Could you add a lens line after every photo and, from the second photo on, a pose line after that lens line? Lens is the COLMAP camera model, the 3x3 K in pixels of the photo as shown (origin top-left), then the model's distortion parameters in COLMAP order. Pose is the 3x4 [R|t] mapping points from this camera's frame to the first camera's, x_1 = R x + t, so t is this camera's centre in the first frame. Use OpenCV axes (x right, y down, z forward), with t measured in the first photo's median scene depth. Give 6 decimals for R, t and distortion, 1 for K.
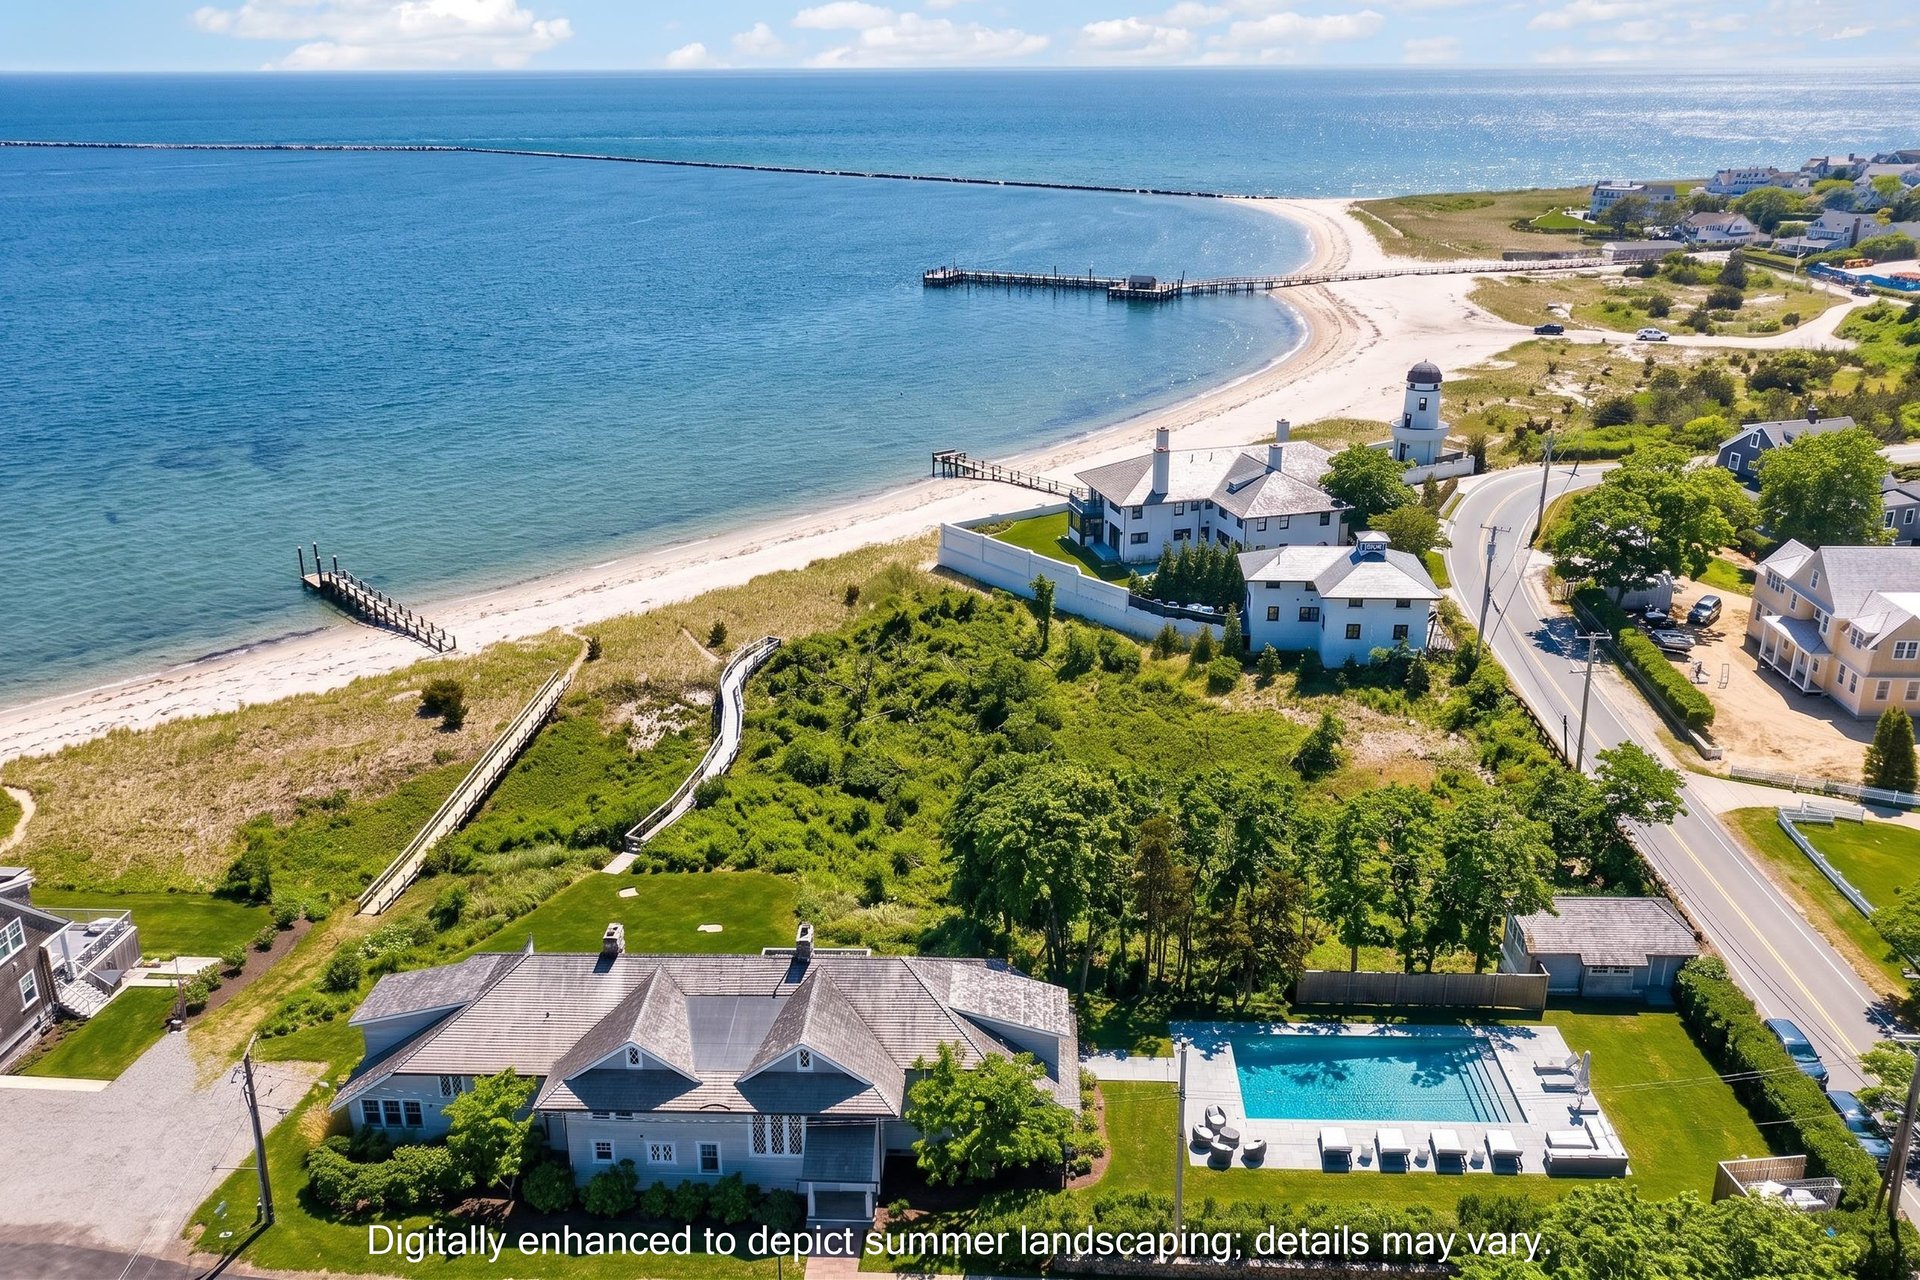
lens RADIAL K [[1595.2, 0, 960.0], [0, 1595.2, 640.0], [0, 0, 1]] dist [0.011295, 0.002227]
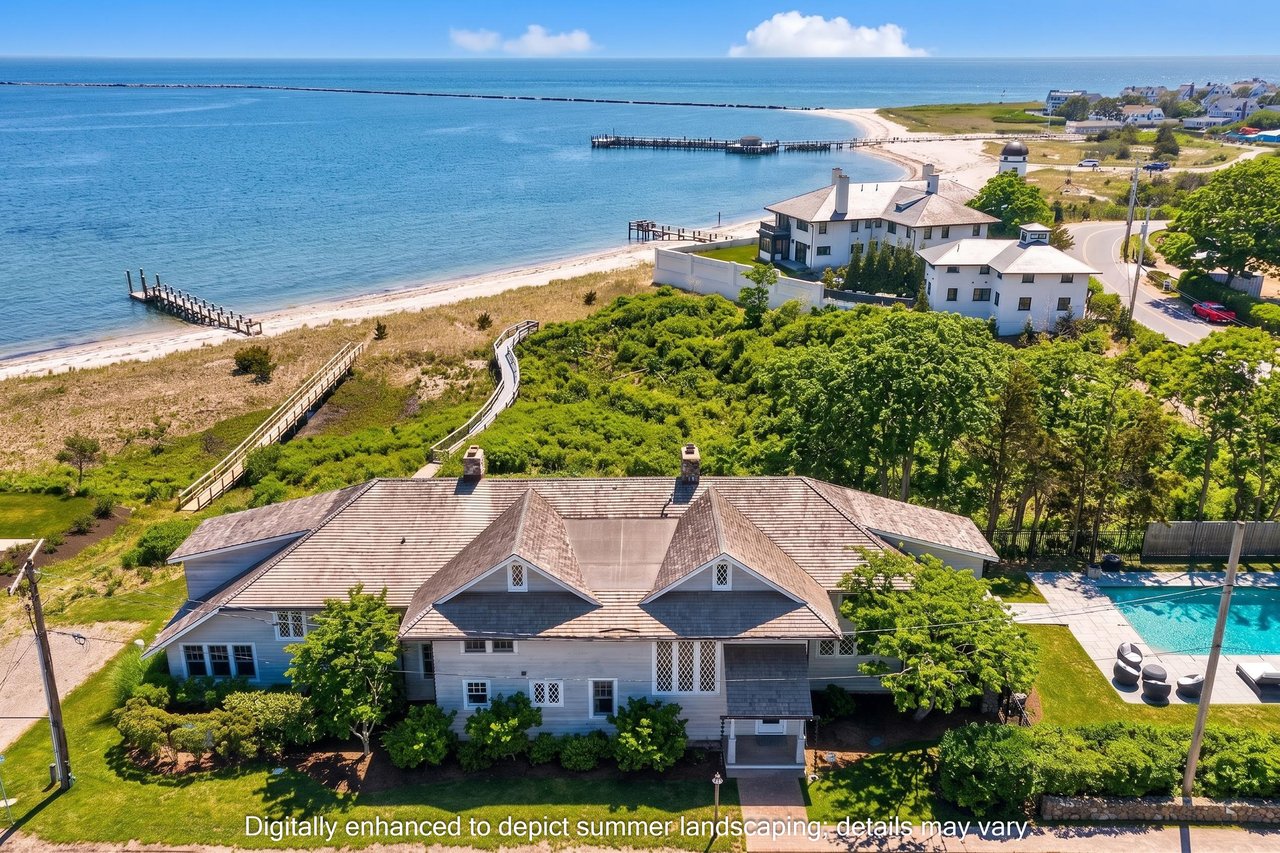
lens RADIAL K [[1063.4, 0, 640.0], [0, 1063.4, 426.5], [0, 0, 1]] dist [0.011295, 0.002227]
pose [[0.998773, -0.010640, 0.048364, -0.151661], [0.011253, 0.999859, -0.012431, 0.174323], [-0.048225, 0.012960, 0.998752, 0.404509]]
